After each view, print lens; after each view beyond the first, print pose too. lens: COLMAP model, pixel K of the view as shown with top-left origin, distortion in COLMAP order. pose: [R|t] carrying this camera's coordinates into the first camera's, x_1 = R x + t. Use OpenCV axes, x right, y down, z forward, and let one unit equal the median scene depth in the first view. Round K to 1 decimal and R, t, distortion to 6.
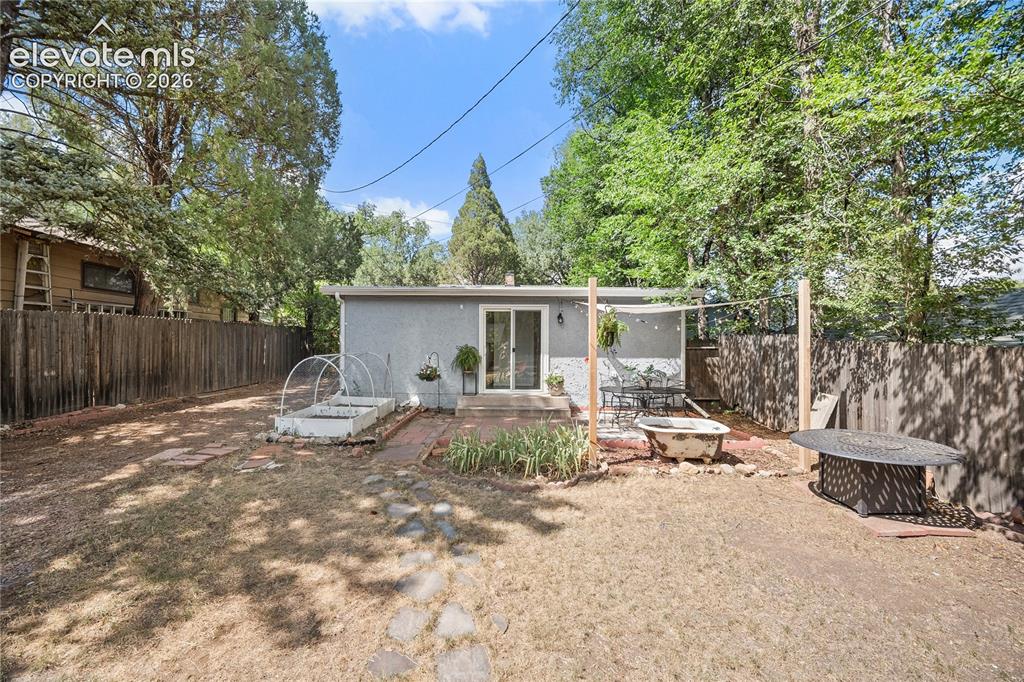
lens RADIAL K [[401.3, 0, 508.7], [0, 401.3, 339.9], [0, 0, 1]] dist [-0.001855, 0.000355]
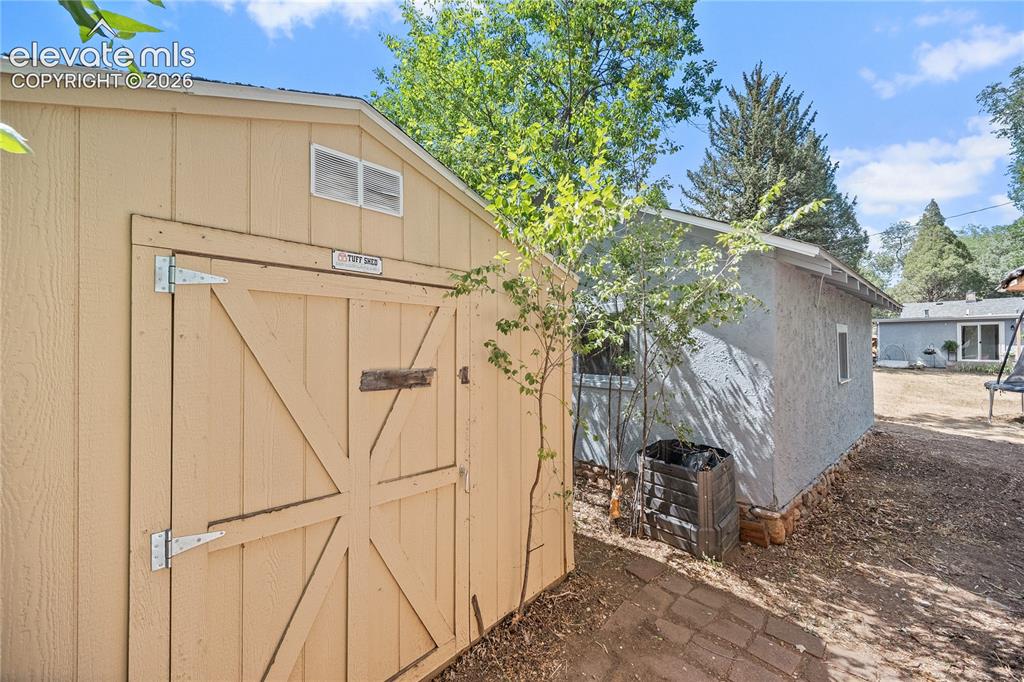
lens RADIAL K [[401.3, 0, 508.7], [0, 401.3, 339.9], [0, 0, 1]] dist [-0.001855, 0.000355]
pose [[0.668385, -0.021125, -0.743516, -0.086633], [0.012799, 0.999775, -0.016900, 0.016497], [0.743706, 0.001779, 0.668505, -2.519176]]
